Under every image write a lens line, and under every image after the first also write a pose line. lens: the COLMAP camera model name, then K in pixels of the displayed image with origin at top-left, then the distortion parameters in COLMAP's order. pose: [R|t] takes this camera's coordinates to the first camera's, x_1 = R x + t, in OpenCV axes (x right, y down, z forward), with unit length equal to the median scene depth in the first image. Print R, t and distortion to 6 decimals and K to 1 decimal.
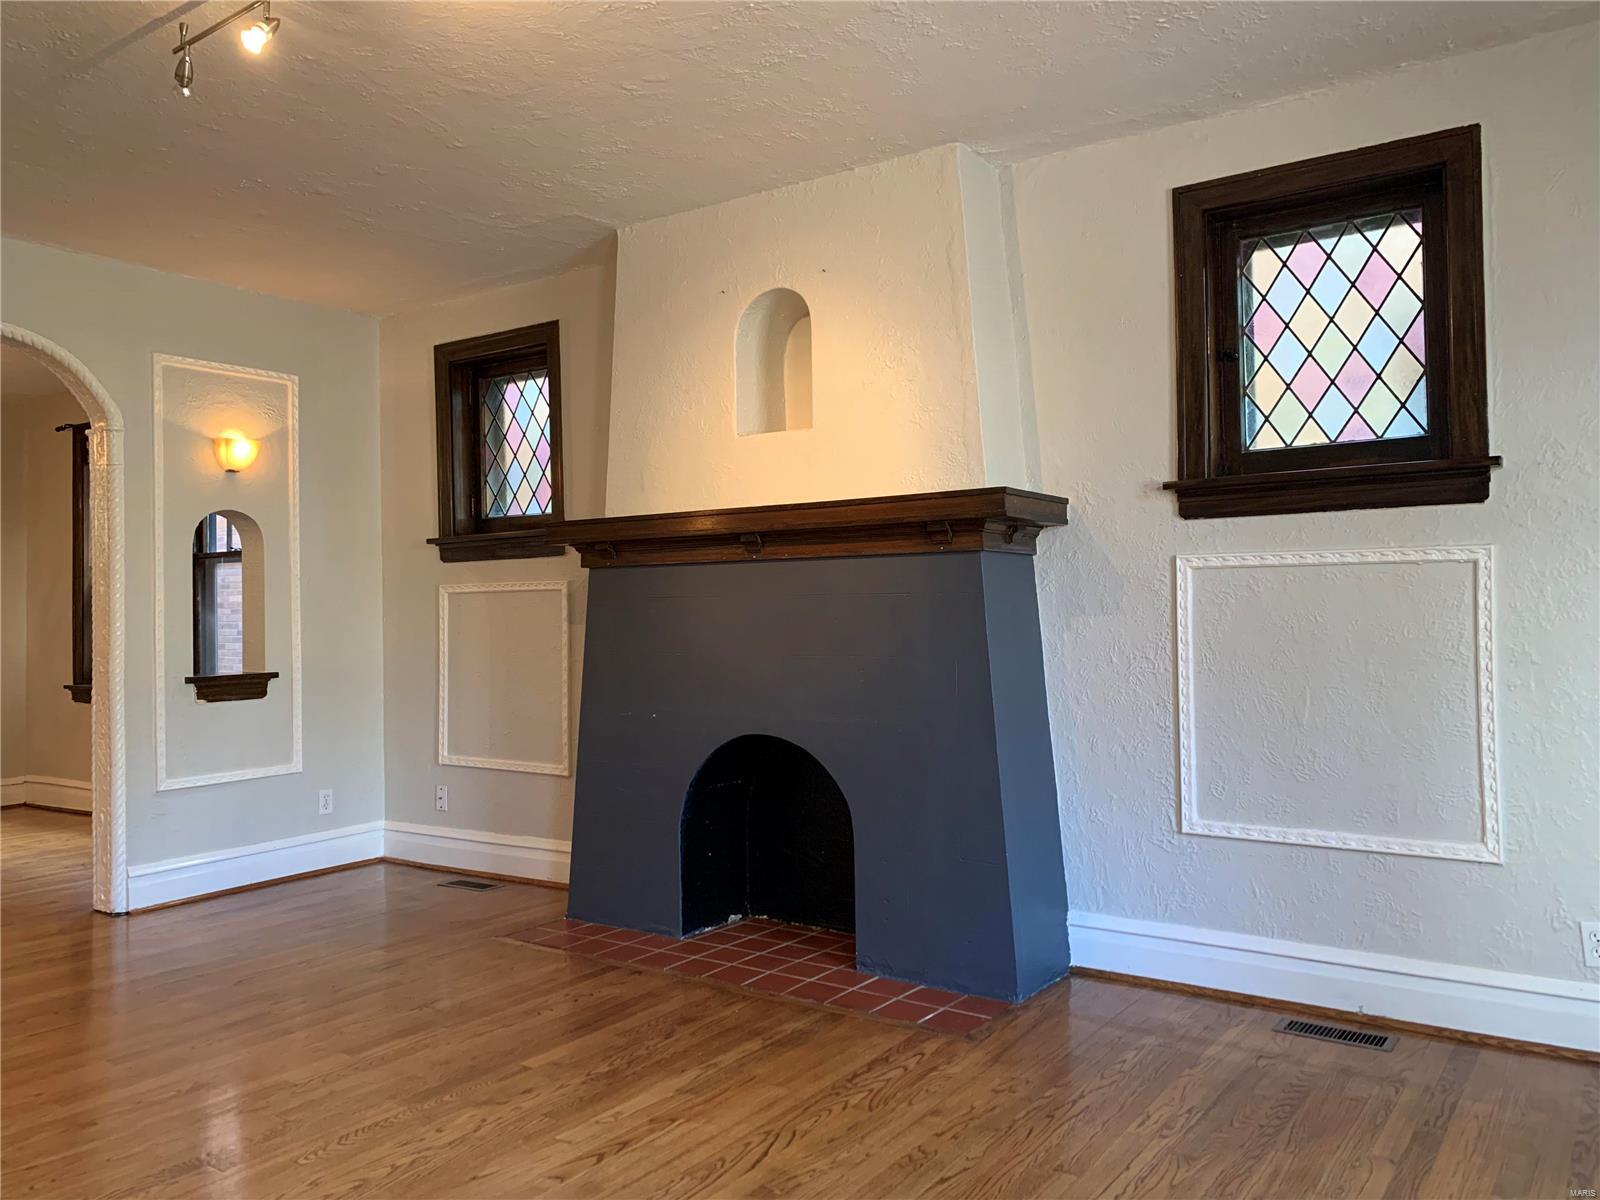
lens RADIAL K [[1220.6, 0, 781.9], [0, 1220.6, 585.3], [0, 0, 1]] dist [0.036029, -0.039789]
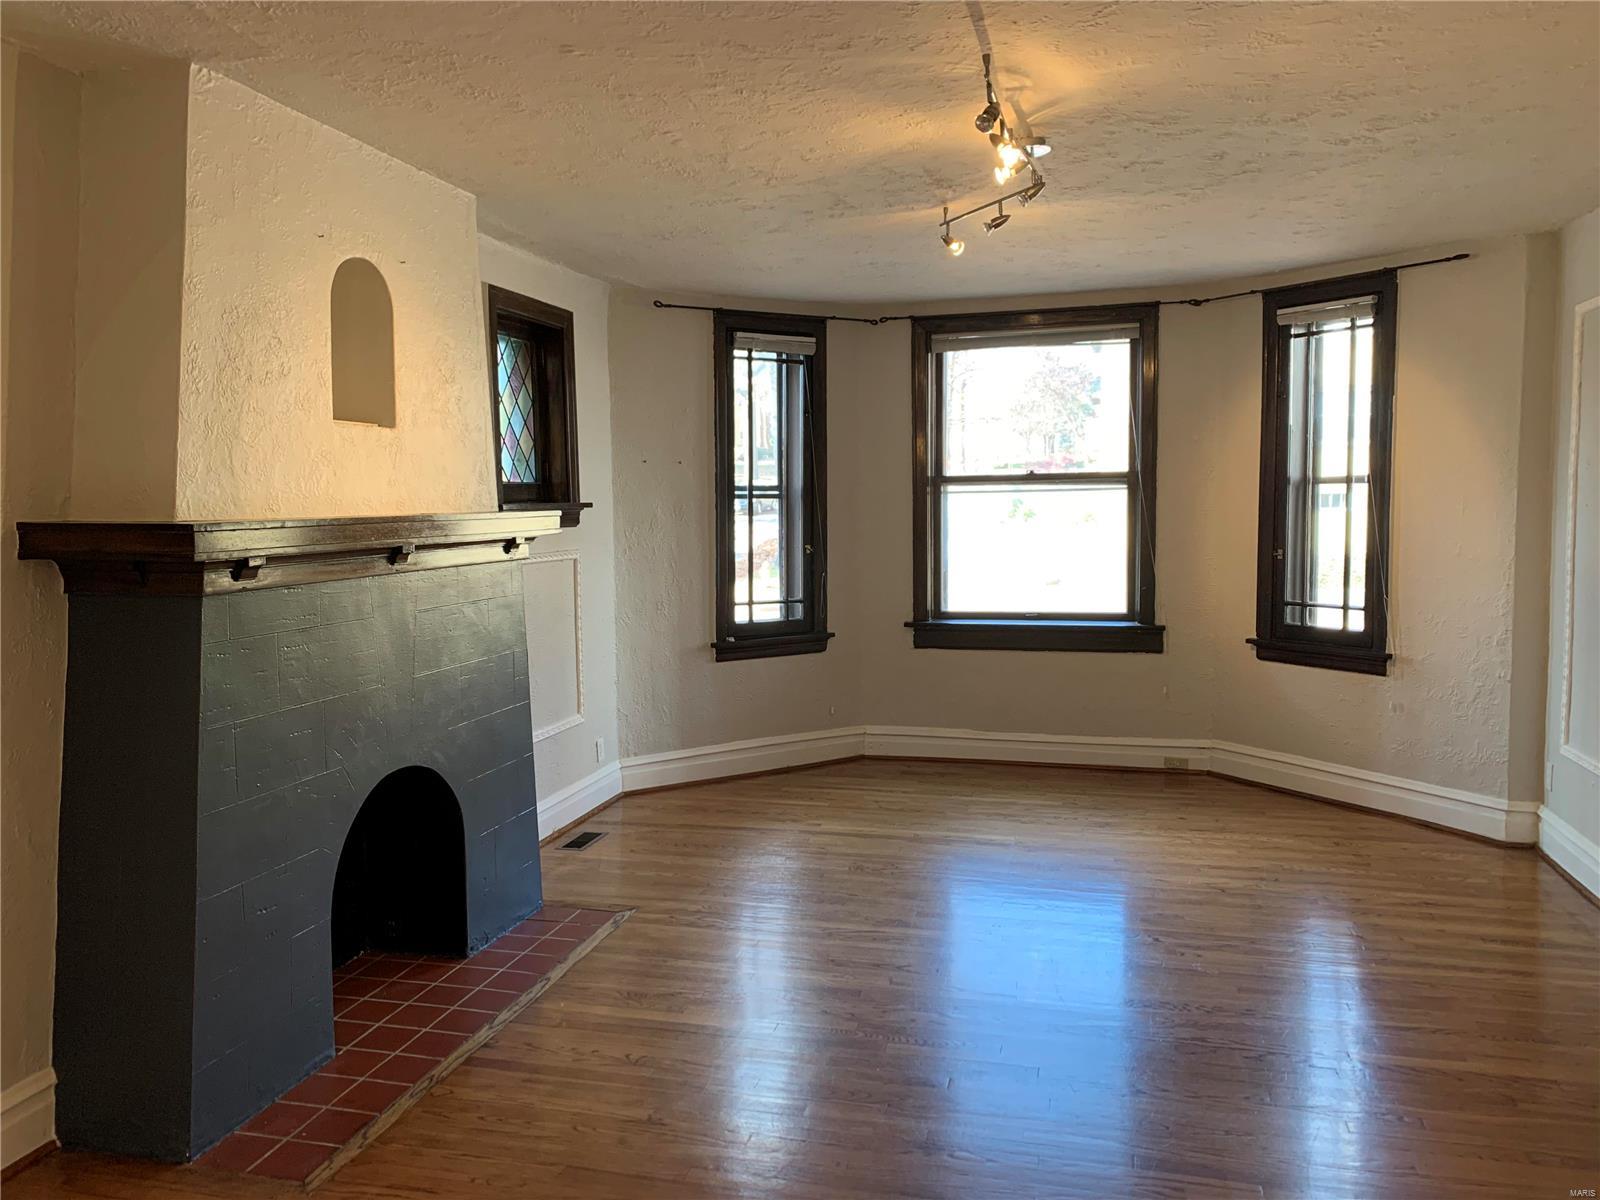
lens RADIAL K [[1220.6, 0, 792.5], [0, 1220.6, 589.3], [0, 0, 1]] dist [0.036029, -0.039789]
pose [[-0.350200, -0.057244, 0.934924, -0.982267], [-0.009020, 0.998291, 0.057745, -0.065750], [-0.936632, 0.011789, -0.350117, 1.072182]]
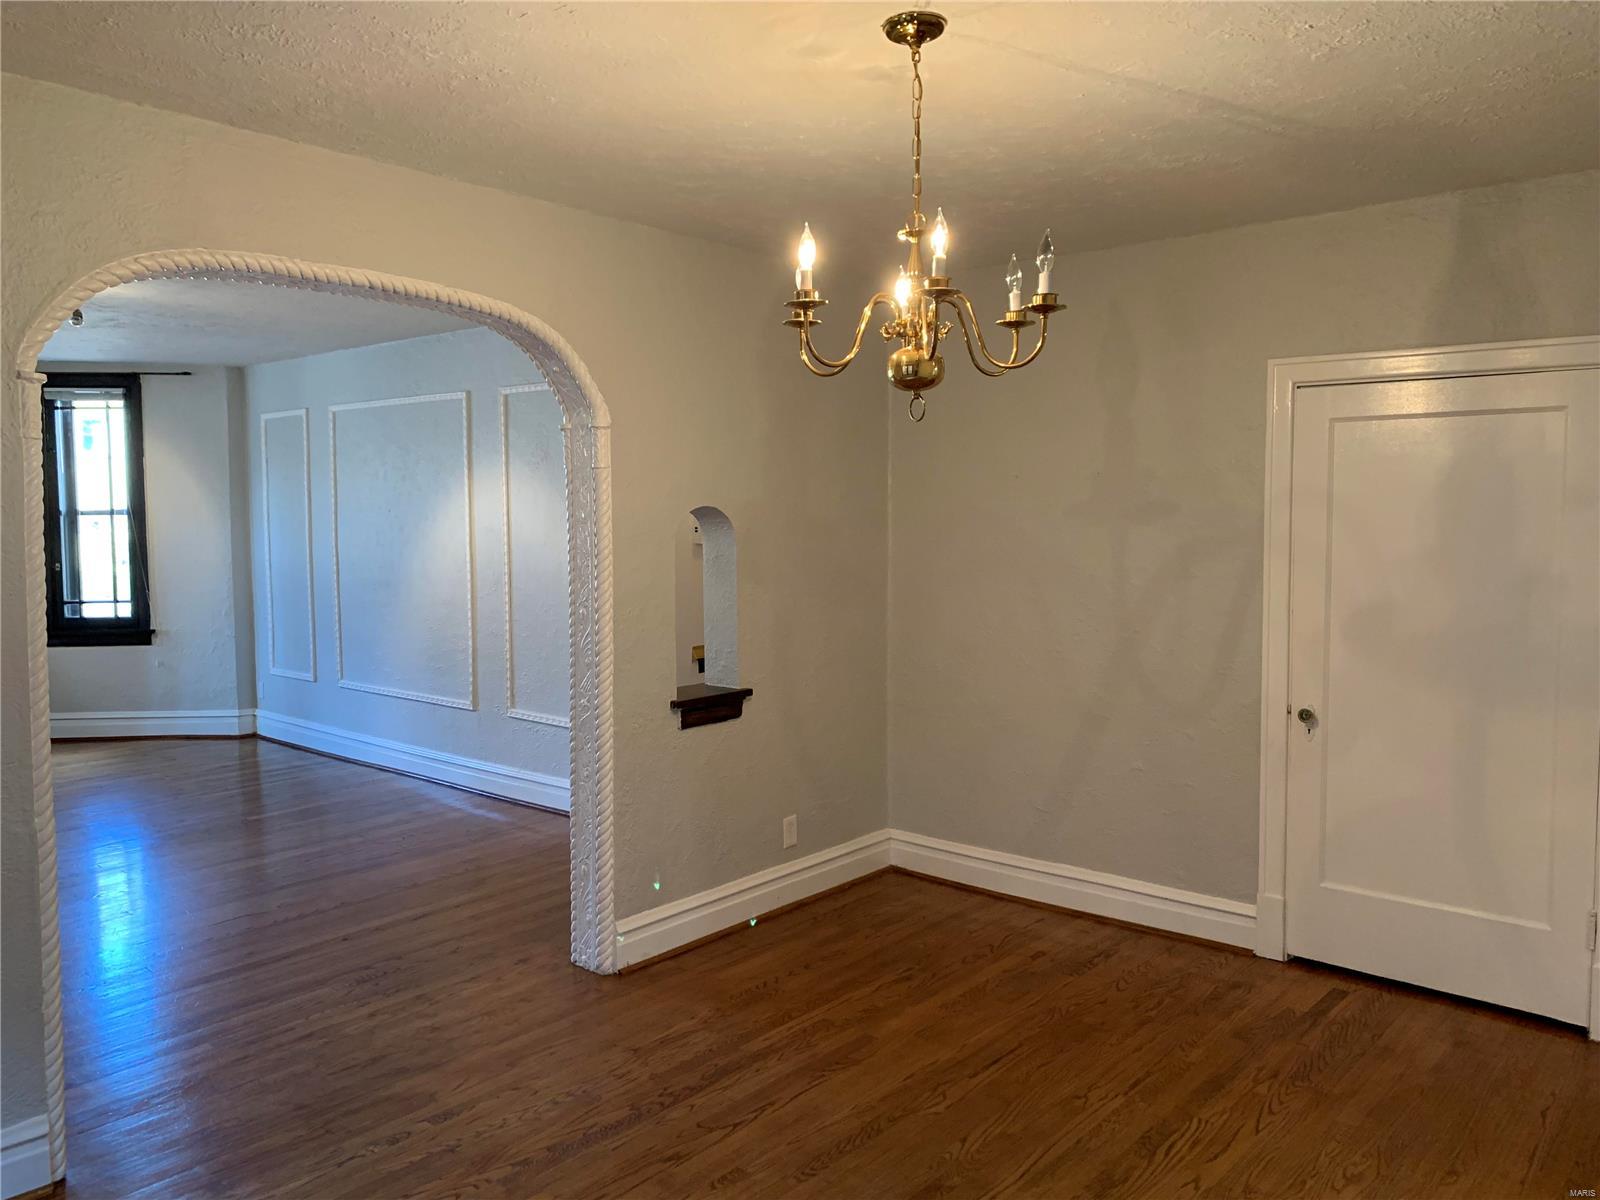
lens RADIAL K [[1220.6, 0, 778.3], [0, 1220.6, 583.9], [0, 0, 1]] dist [0.036029, -0.039789]
pose [[-0.993991, 0.011282, 0.108882, -1.206735], [0.015146, 0.999282, 0.034726, -0.051262], [-0.108412, 0.036167, -0.993448, 1.917064]]
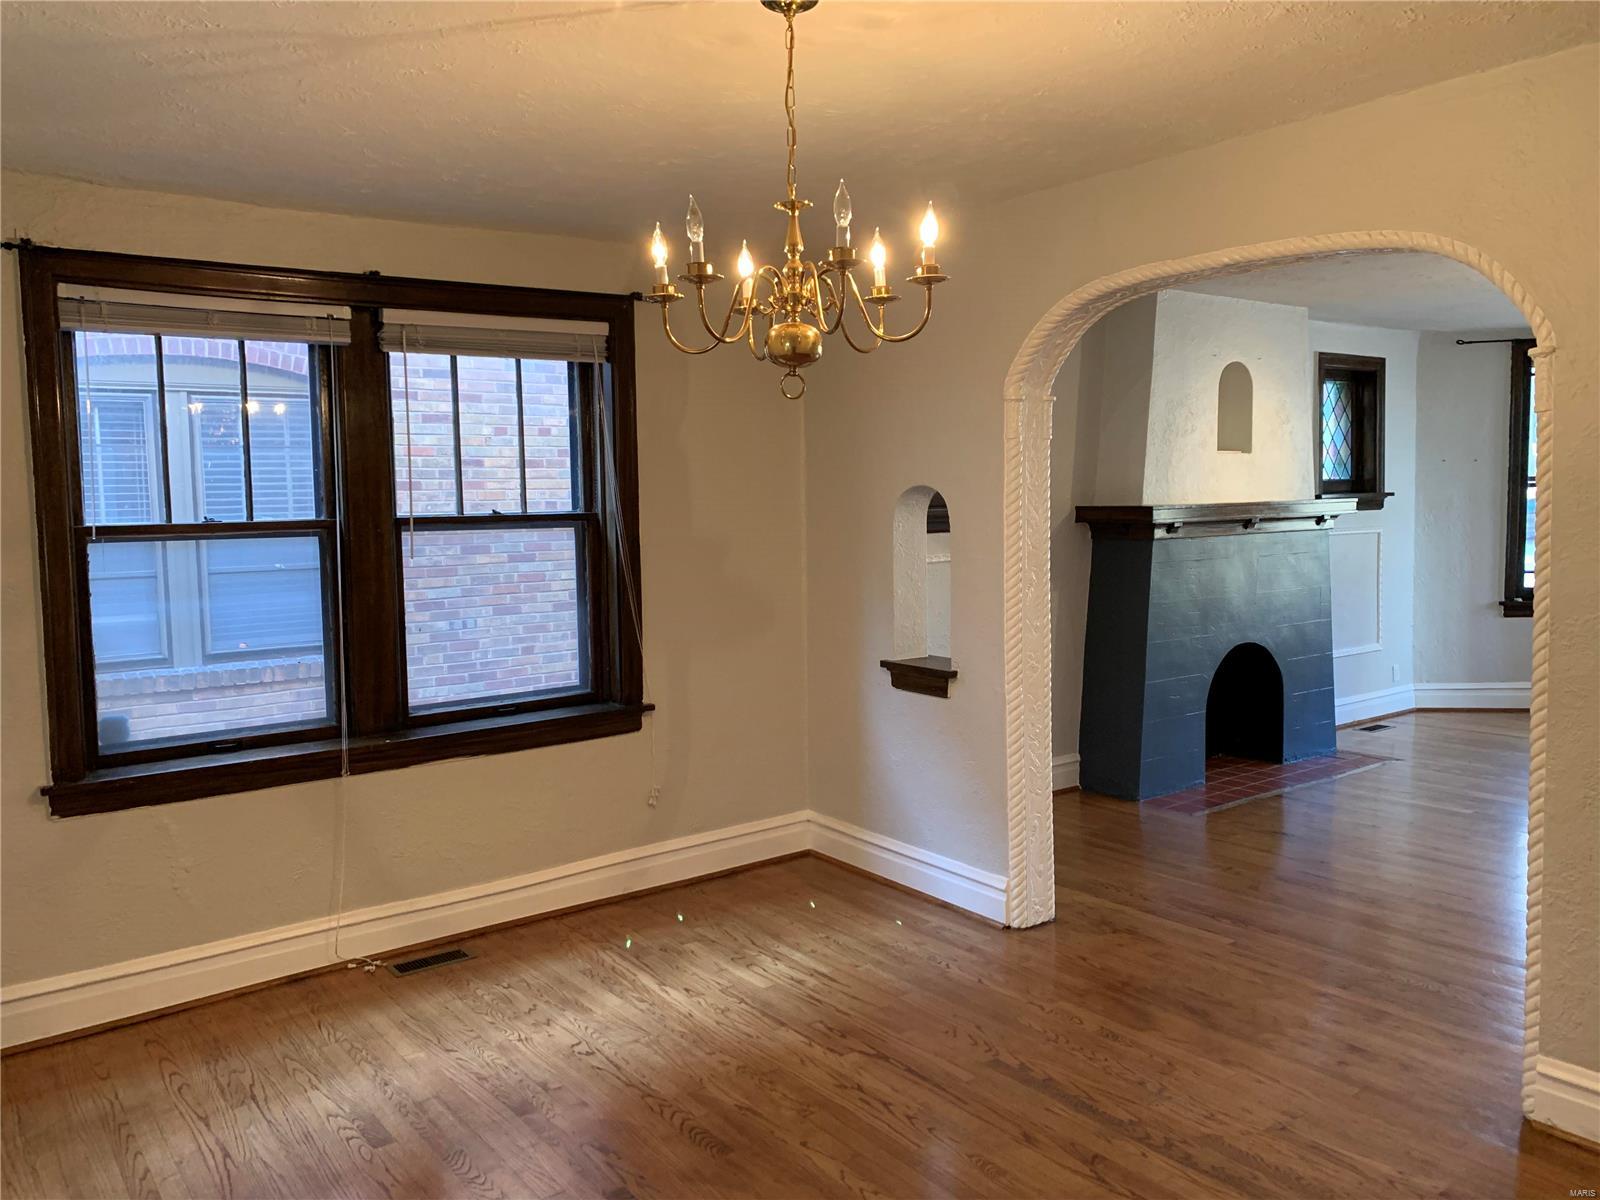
lens RADIAL K [[1220.6, 0, 789.3], [0, 1220.6, 584.6], [0, 0, 1]] dist [0.036029, -0.039789]
pose [[0.315242, -0.062684, 0.946939, -1.798926], [-0.005268, 0.997685, 0.067797, -0.062880], [-0.948997, -0.026361, 0.314182, 1.094756]]
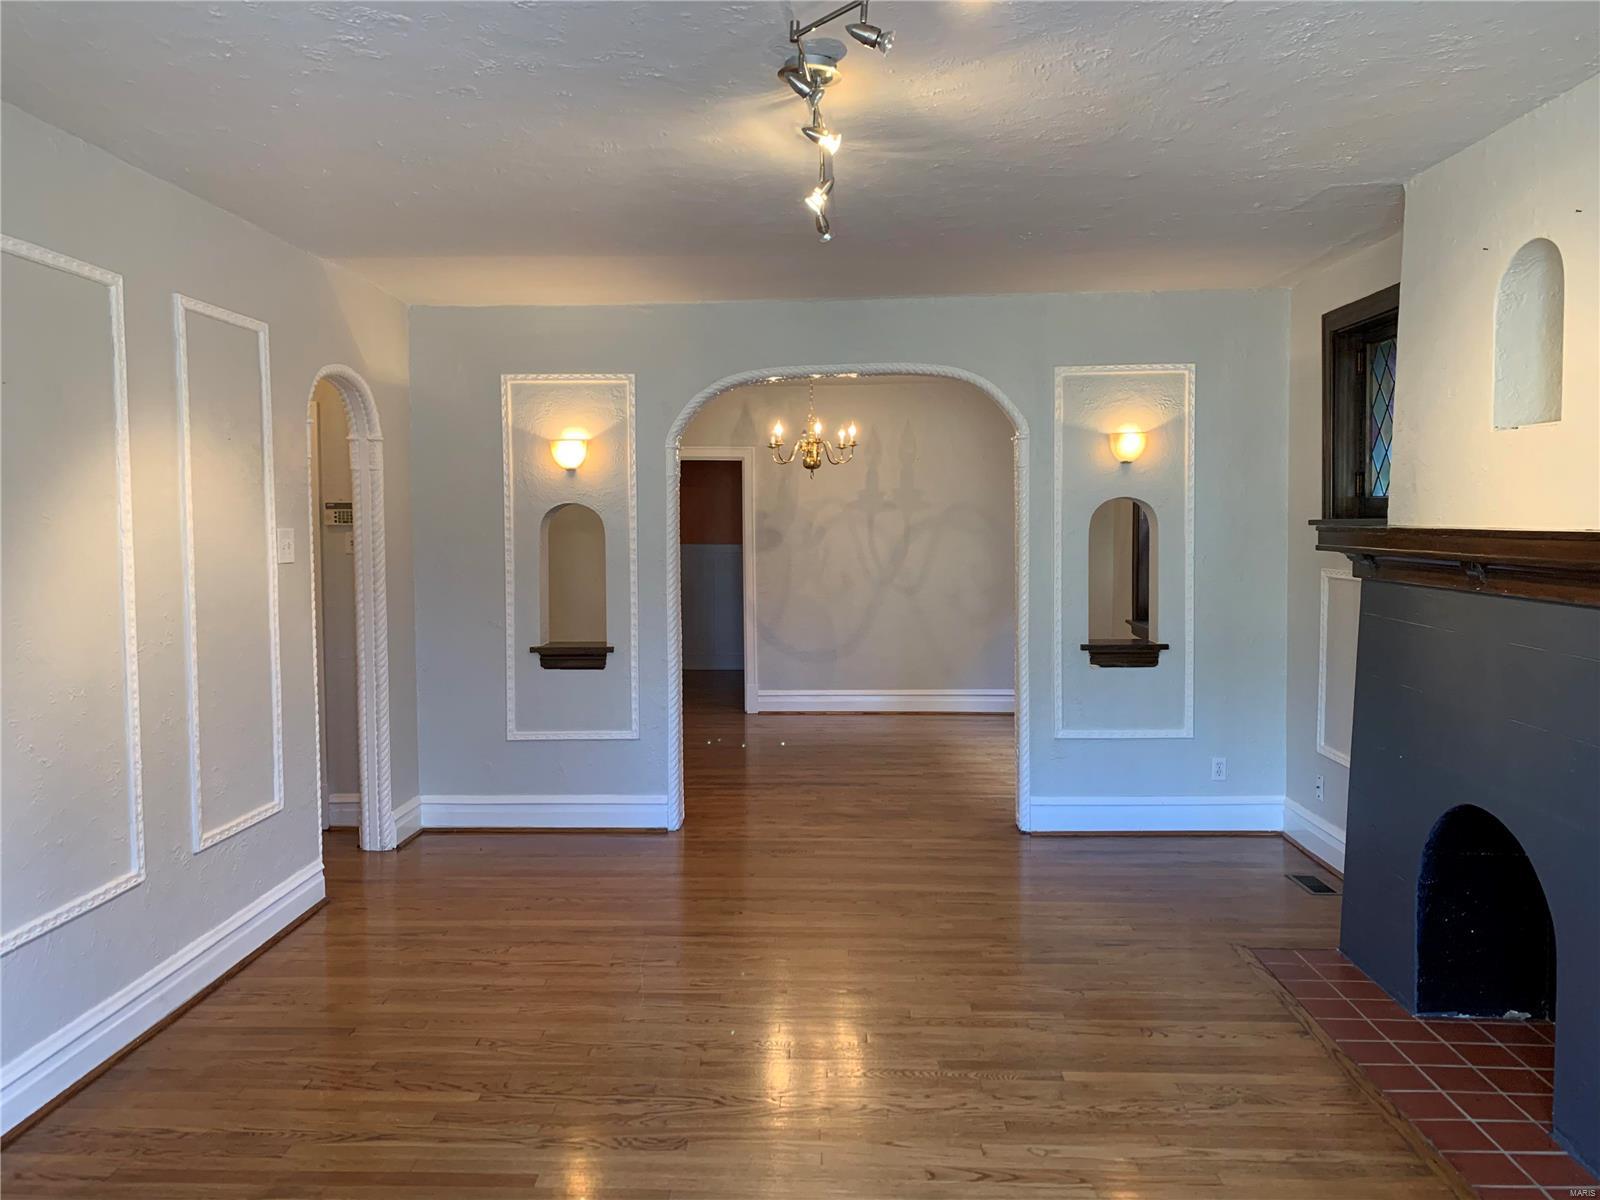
lens RADIAL K [[1220.6, 0, 781.3], [0, 1220.6, 583.5], [0, 0, 1]] dist [0.036029, -0.039789]
pose [[0.539641, 0.056834, -0.839975, 0.421528], [0.020248, 0.996554, 0.080437, -0.104191], [0.841652, -0.060415, 0.536631, 0.182225]]
